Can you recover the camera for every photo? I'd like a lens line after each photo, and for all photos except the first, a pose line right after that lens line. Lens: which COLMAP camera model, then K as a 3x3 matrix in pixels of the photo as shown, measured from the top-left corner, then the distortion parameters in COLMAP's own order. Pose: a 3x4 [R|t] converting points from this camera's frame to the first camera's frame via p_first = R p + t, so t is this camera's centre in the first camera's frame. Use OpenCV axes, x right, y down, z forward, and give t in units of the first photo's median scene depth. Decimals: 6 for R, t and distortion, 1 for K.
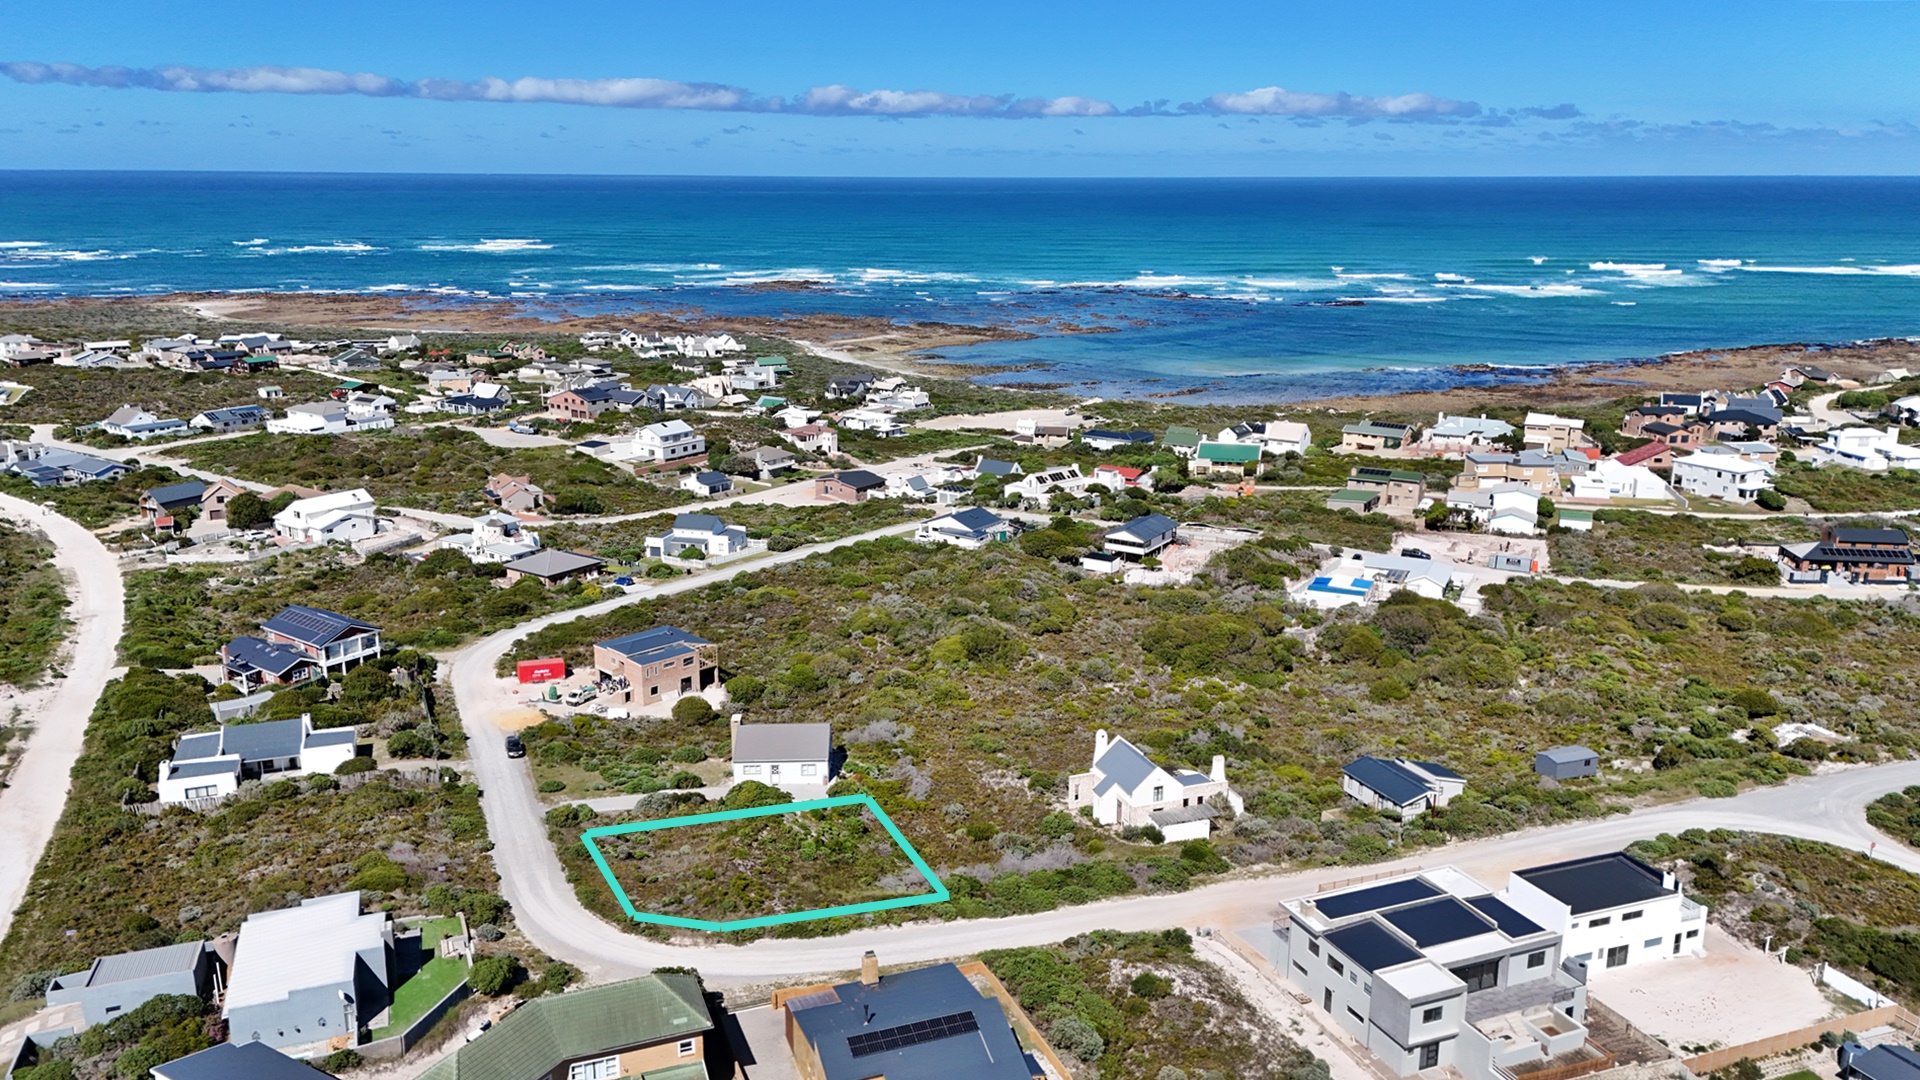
lens RADIAL K [[1404.1, 0, 960.0], [0, 1404.1, 540.0], [0, 0, 1]] dist [0.083056, -0.072968]
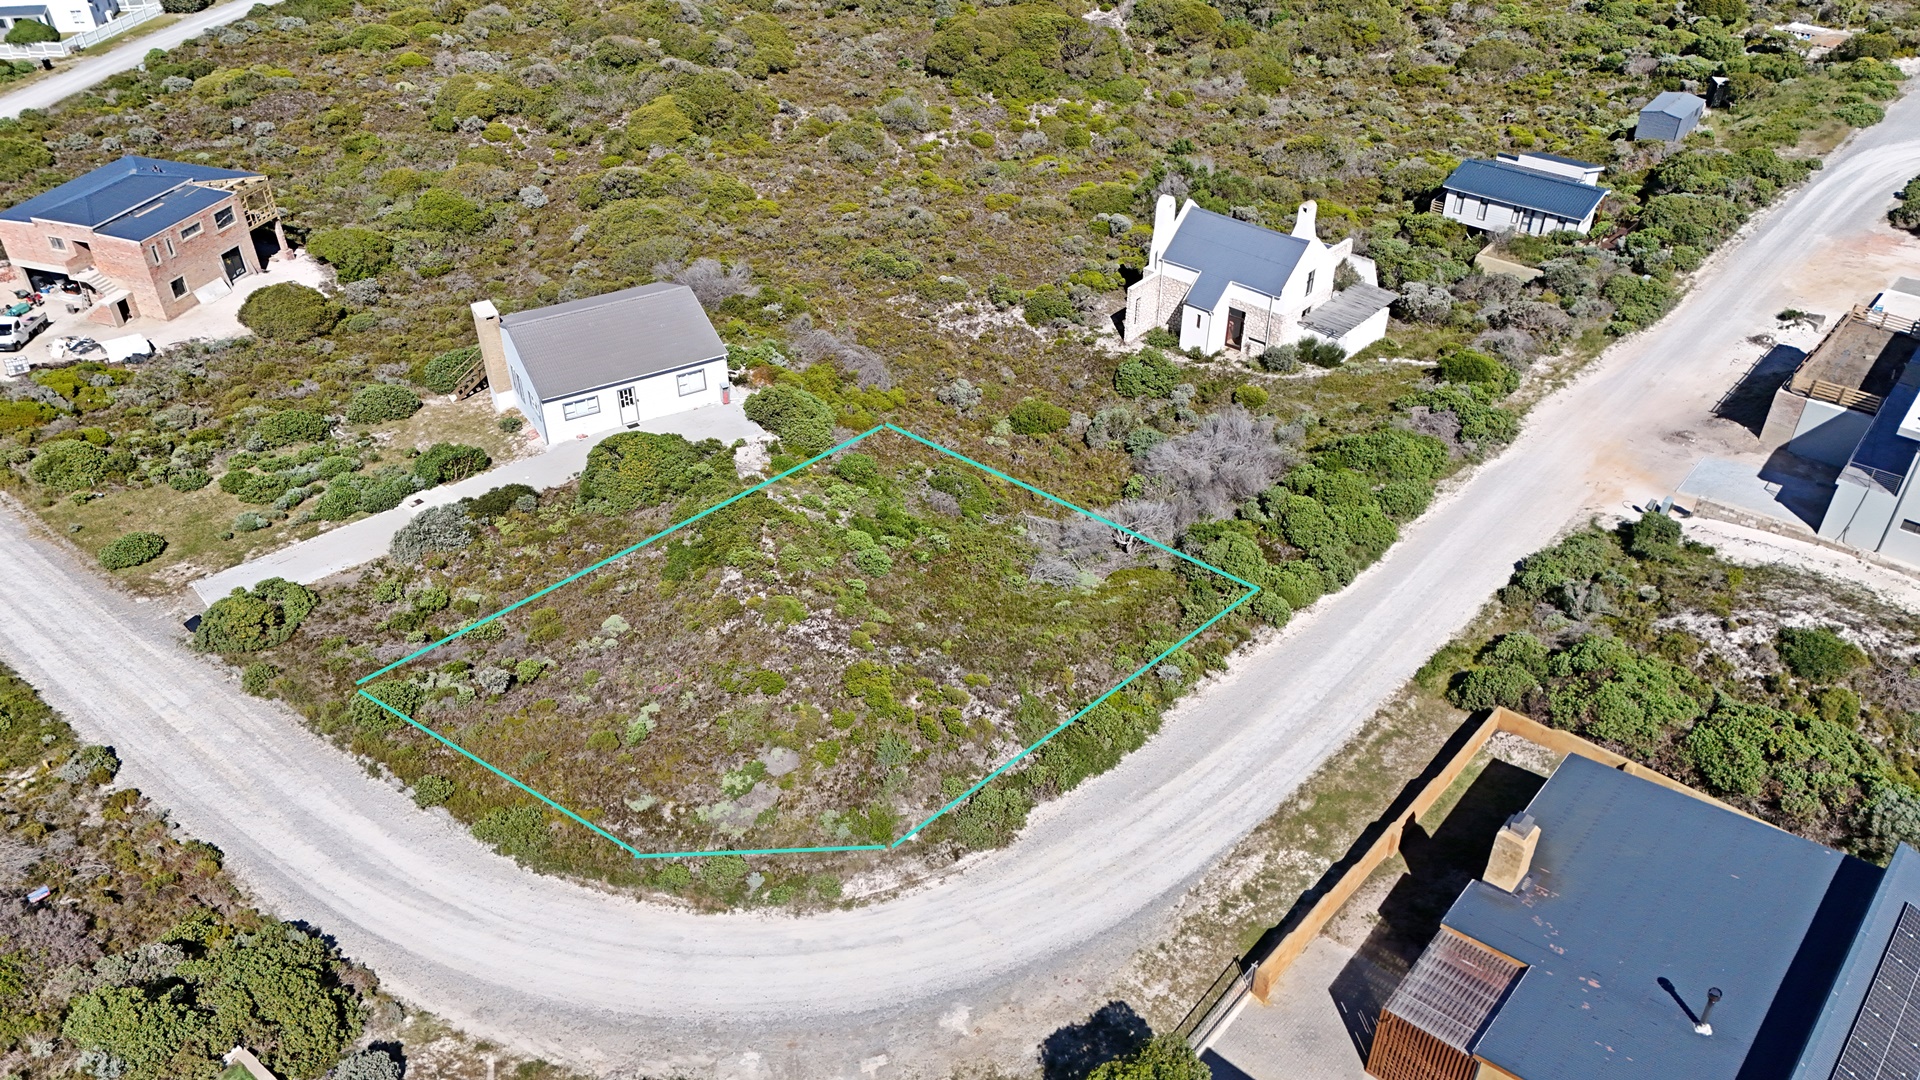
lens RADIAL K [[1404.1, 0, 960.0], [0, 1404.1, 540.0], [0, 0, 1]] dist [0.083056, -0.072968]
pose [[0.887773, -0.273016, 0.370569, -0.152491], [0.121309, 0.915410, 0.383808, 0.023095], [-0.444009, -0.295781, 0.845795, 0.352197]]
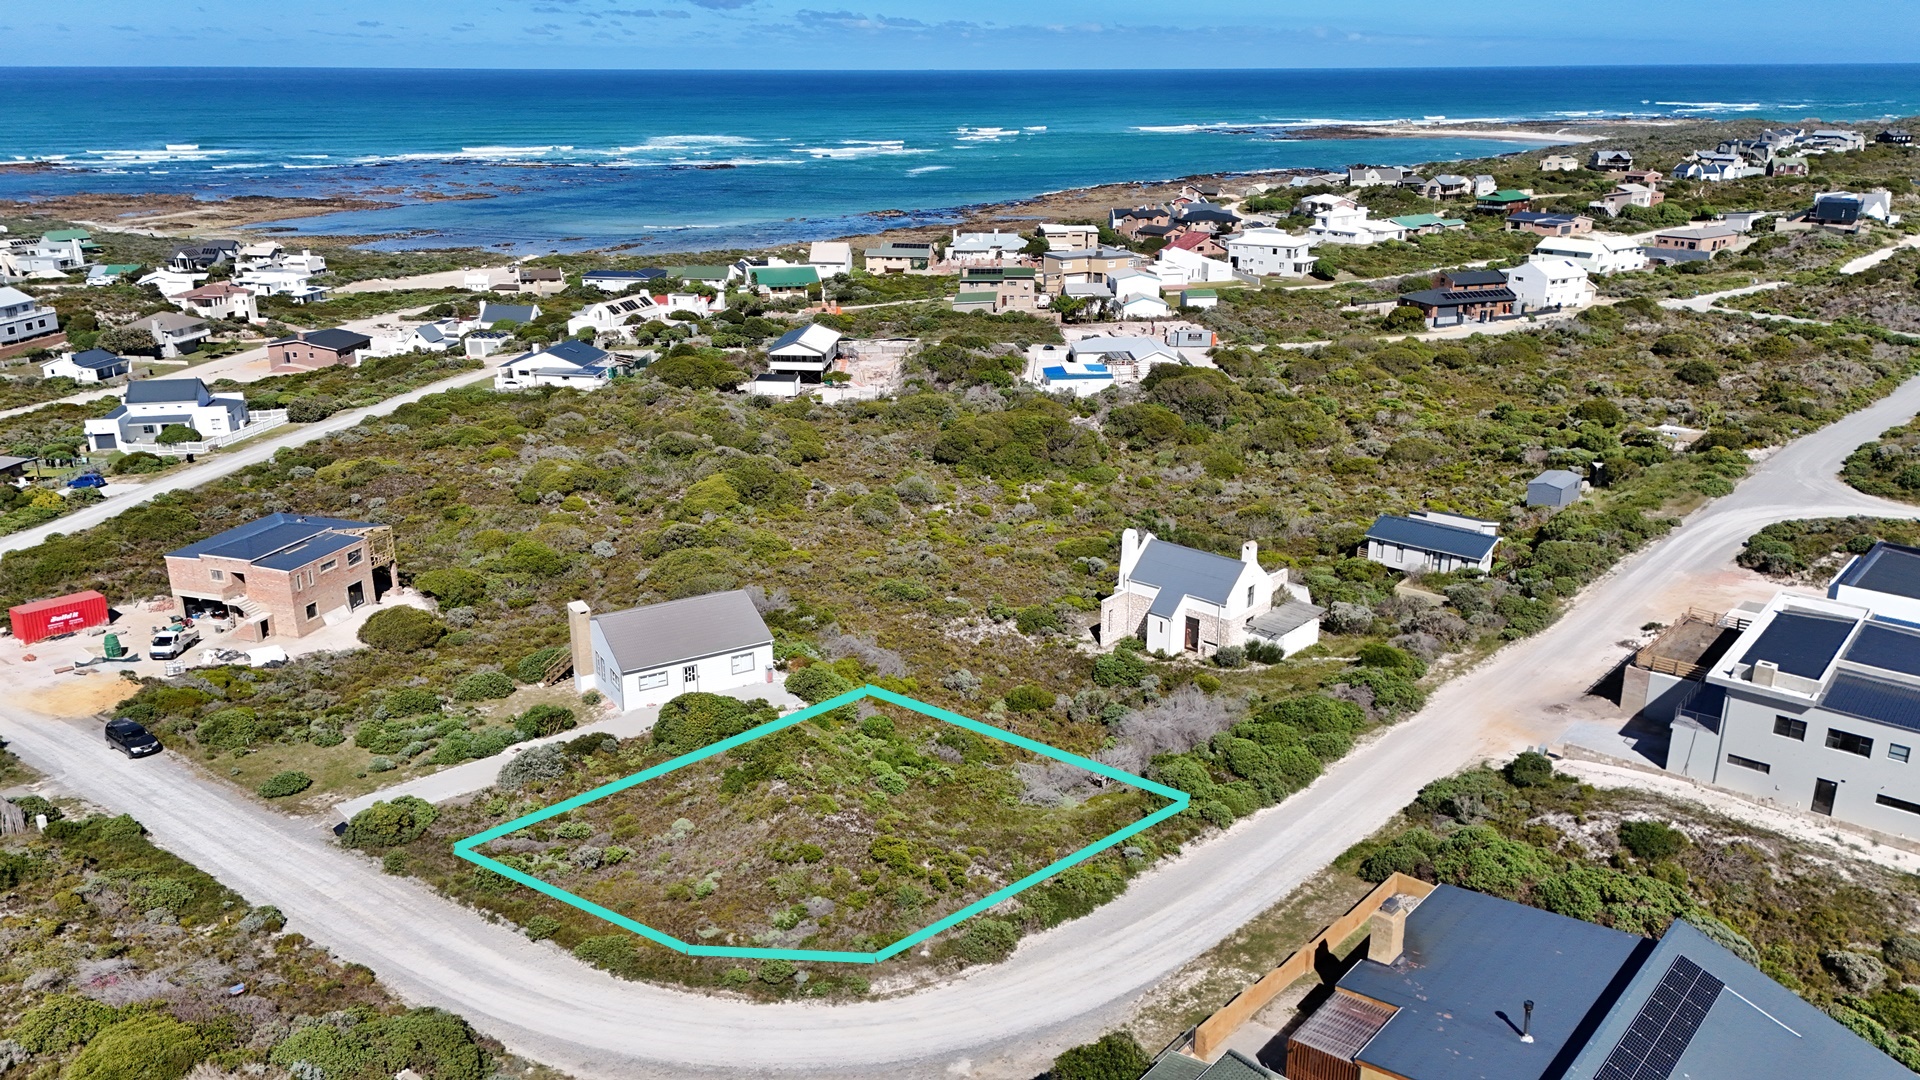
lens RADIAL K [[1404.1, 0, 960.0], [0, 1404.1, 540.0], [0, 0, 1]] dist [0.083056, -0.072968]
pose [[0.888723, -0.152794, 0.432234, -0.190045], [0.121108, 0.987580, 0.100095, 0.041520], [-0.442159, -0.036610, 0.896189, 0.282501]]
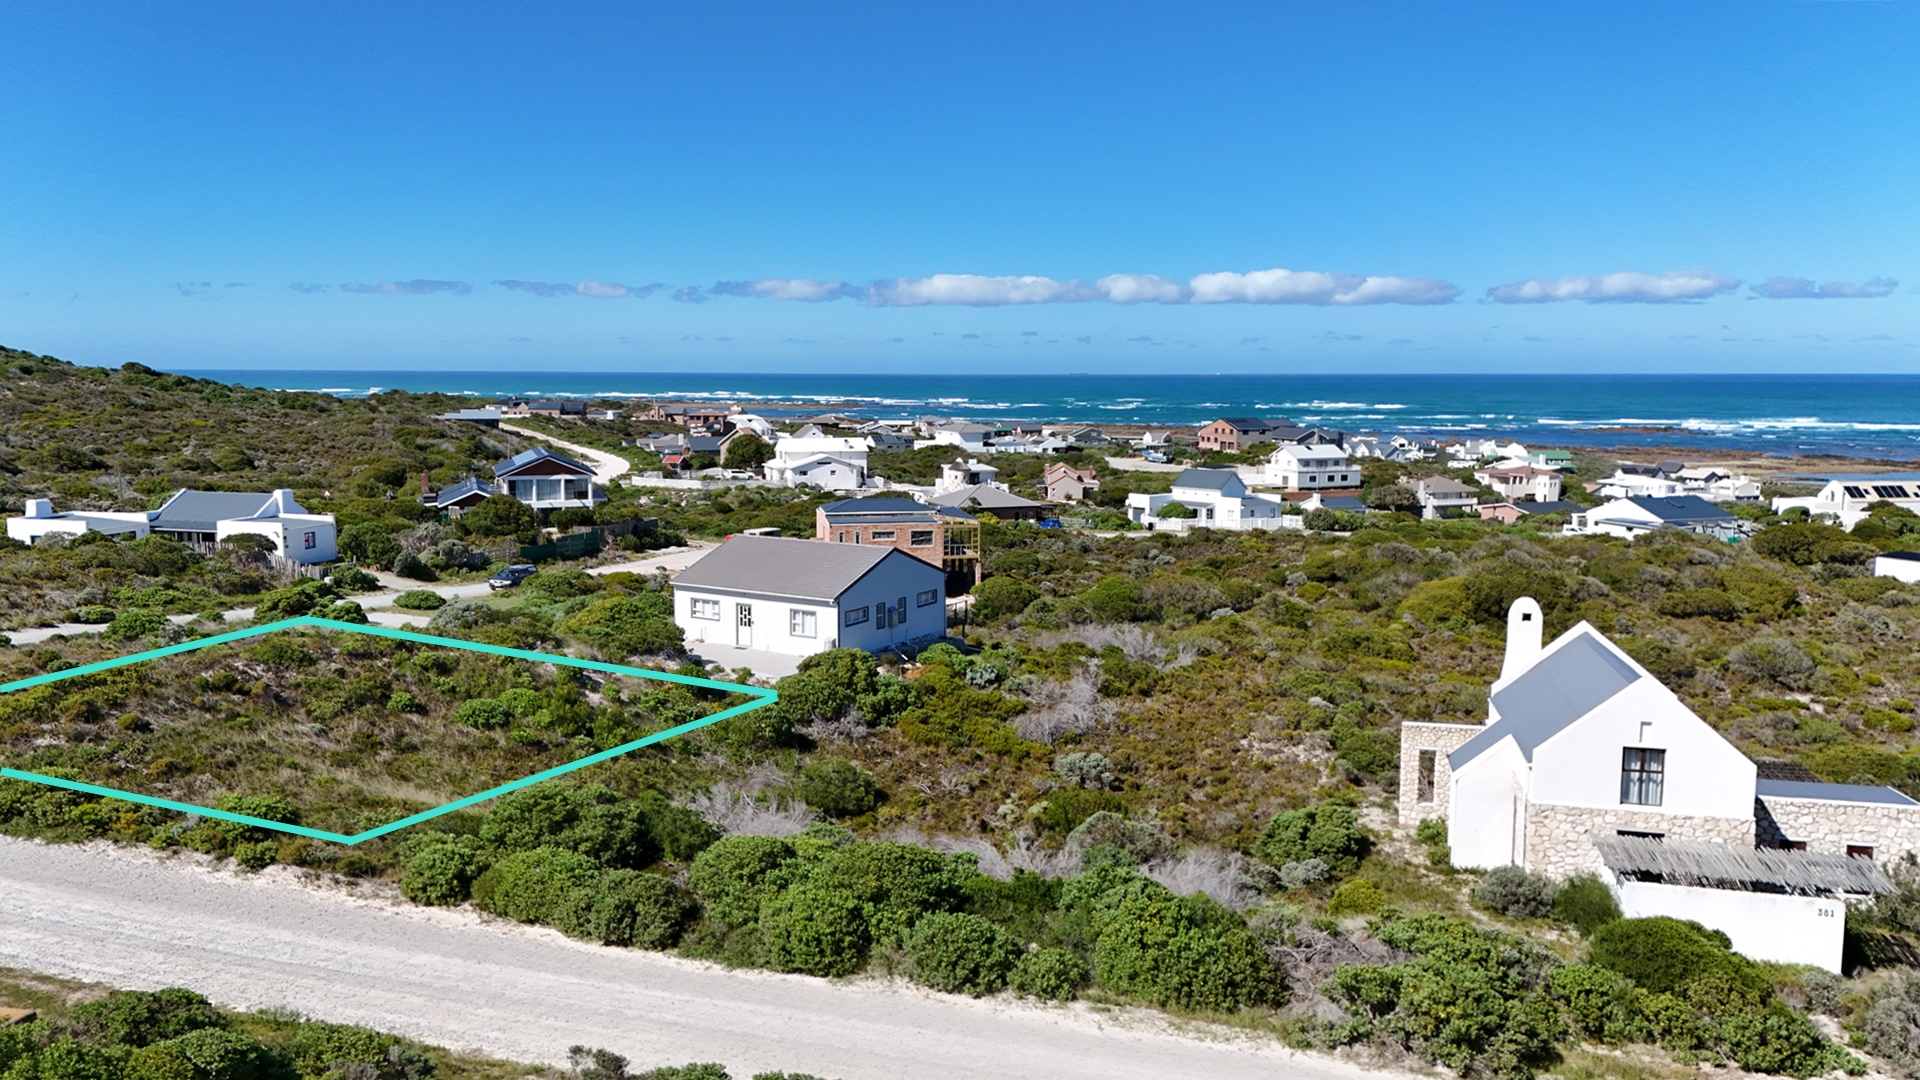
lens RADIAL K [[1404.1, 0, 960.0], [0, 1404.1, 540.0], [0, 0, 1]] dist [0.083056, -0.072968]
pose [[0.826585, 0.062897, -0.559286, 0.121677], [-0.138239, 0.985983, -0.093424, 0.118448], [0.545571, 0.154538, 0.823693, 0.455154]]
